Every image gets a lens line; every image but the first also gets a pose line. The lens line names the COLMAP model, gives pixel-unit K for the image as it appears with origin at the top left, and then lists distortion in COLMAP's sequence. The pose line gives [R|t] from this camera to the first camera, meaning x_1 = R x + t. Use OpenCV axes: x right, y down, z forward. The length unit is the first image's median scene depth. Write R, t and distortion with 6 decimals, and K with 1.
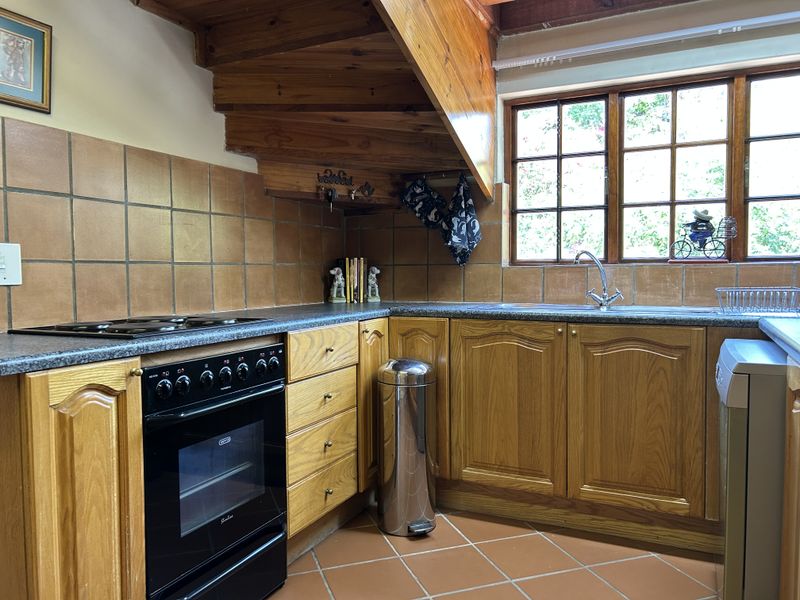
lens RADIAL K [[603.7, 0, 403.1], [0, 603.7, 300.2], [0, 0, 1]] dist [0.059149, -0.065366]
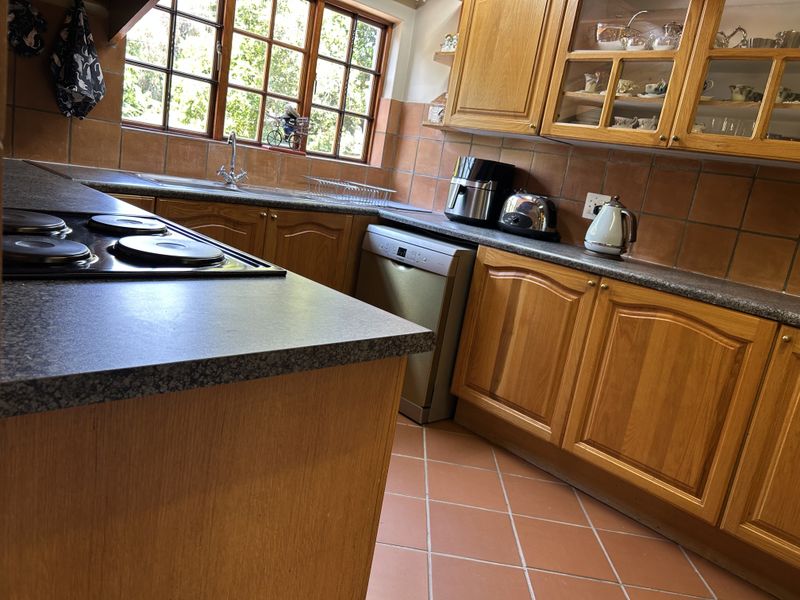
lens RADIAL K [[602.3, 0, 398.2], [0, 602.3, 296.3], [0, 0, 1]] dist [0.055730, -0.065818]
pose [[0.354724, -0.135055, 0.925166, -0.583456], [-0.120466, 0.974663, 0.188469, -0.034747], [-0.927178, -0.178306, 0.329466, 0.337757]]
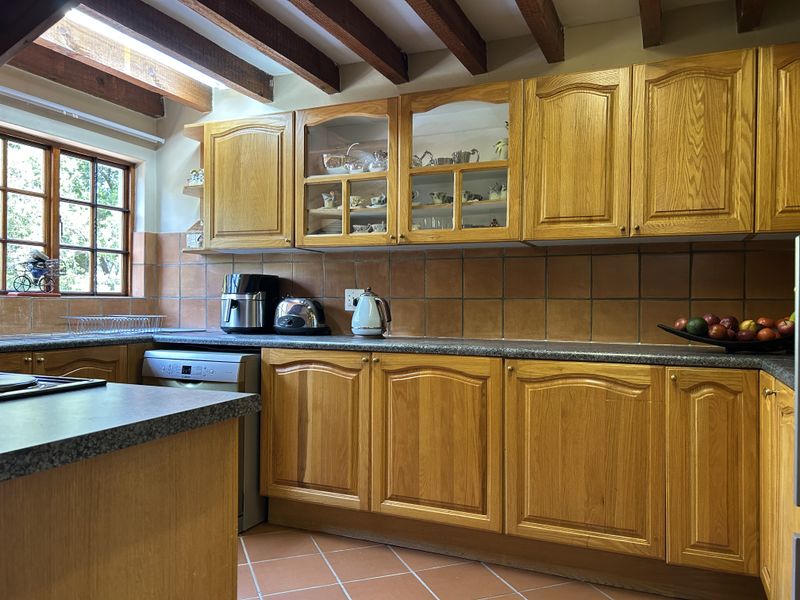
lens RADIAL K [[603.7, 0, 403.1], [0, 603.7, 300.2], [0, 0, 1]] dist [0.059149, -0.065366]
pose [[-0.034793, 0.012869, 0.999312, -0.697054], [0.041696, 0.999065, -0.011414, -0.010446], [-0.998524, 0.041270, -0.035297, 0.337905]]
